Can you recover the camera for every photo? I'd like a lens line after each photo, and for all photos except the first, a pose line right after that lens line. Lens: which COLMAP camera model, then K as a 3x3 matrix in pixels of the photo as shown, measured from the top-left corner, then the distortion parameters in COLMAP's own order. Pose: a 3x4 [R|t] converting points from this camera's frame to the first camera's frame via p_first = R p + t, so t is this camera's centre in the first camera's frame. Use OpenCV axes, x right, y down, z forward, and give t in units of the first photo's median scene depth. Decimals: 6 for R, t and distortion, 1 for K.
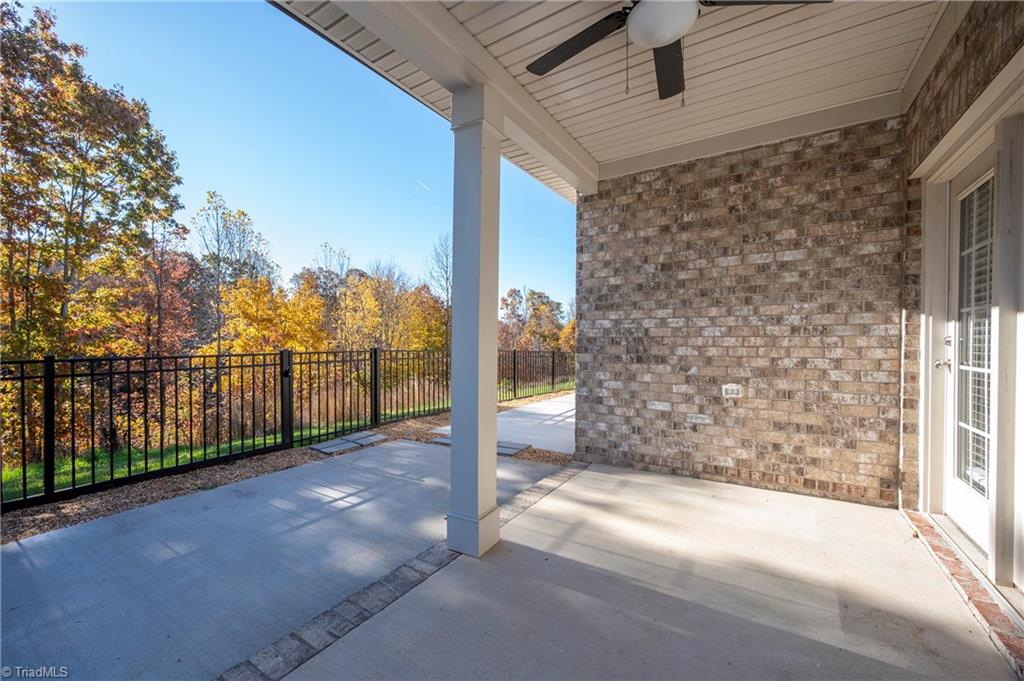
lens RADIAL K [[402.4, 0, 520.6], [0, 402.4, 344.6], [0, 0, 1]] dist [-0.000847, -0.000503]
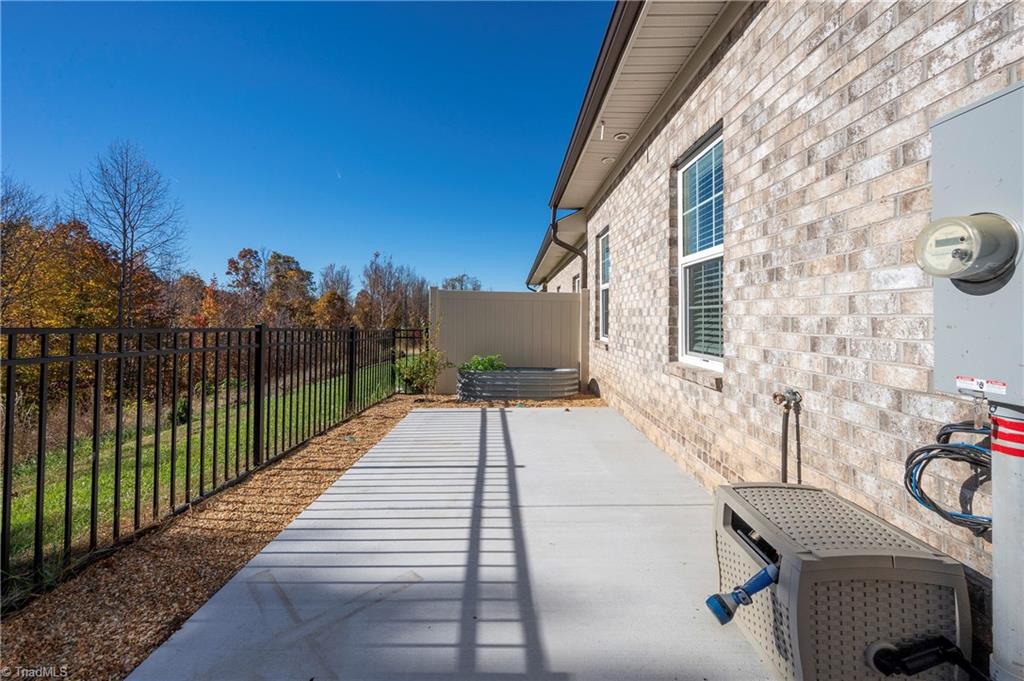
lens RADIAL K [[402.4, 0, 512.0], [0, 402.4, 296.8], [0, 0, 1]] dist [-0.000847, -0.000503]
pose [[0.842925, 0.031381, 0.537115, -0.044583], [0.000883, 0.998216, -0.059707, 0.022779], [-0.538030, 0.050803, 0.841393, 1.423177]]
